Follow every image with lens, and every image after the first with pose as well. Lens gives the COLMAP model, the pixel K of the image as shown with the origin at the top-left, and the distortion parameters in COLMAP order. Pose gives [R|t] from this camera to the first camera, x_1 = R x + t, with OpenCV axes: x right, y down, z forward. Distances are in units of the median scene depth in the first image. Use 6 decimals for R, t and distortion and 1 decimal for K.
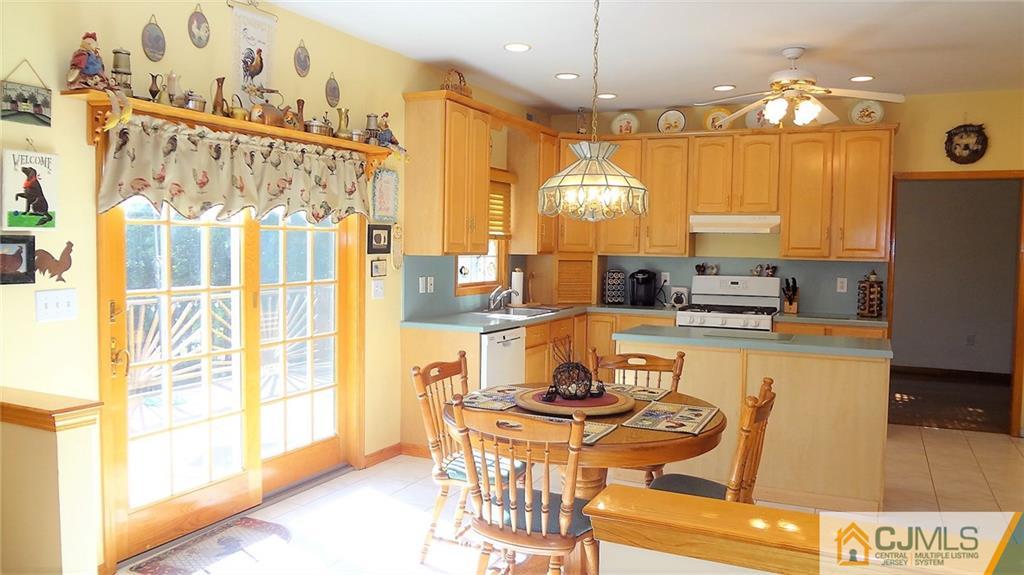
lens RADIAL K [[763.0, 0, 512.0], [0, 763.0, 287.5], [0, 0, 1]] dist [-0.049529, 0.006670]
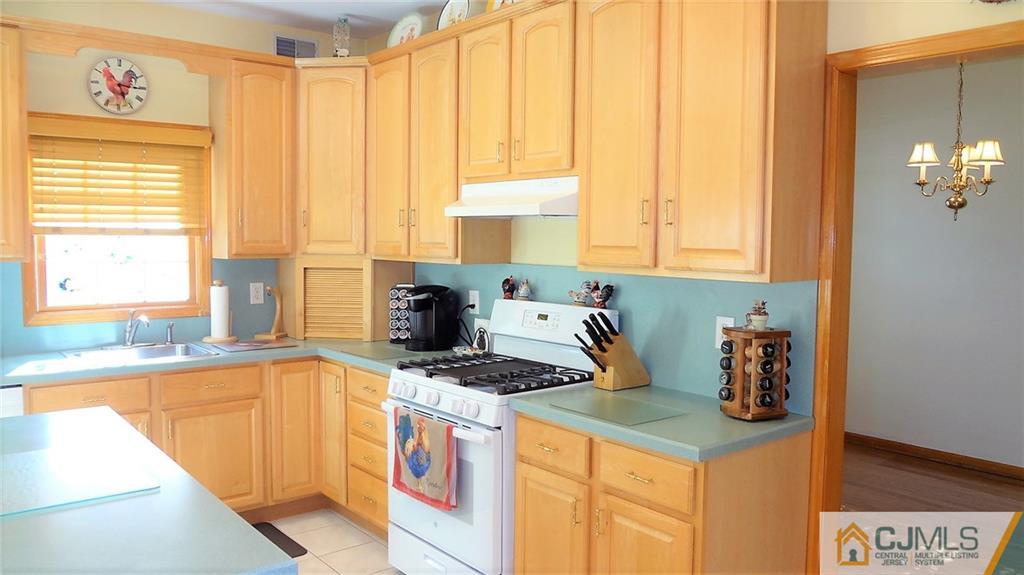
lens RADIAL K [[763.0, 0, 512.0], [0, 763.0, 287.5], [0, 0, 1]] dist [-0.049529, 0.006670]
pose [[0.912585, 0.020371, -0.408378, 0.485917], [-0.019821, 0.999788, 0.005579, -0.028182], [0.408405, 0.003003, 0.912796, 0.538153]]
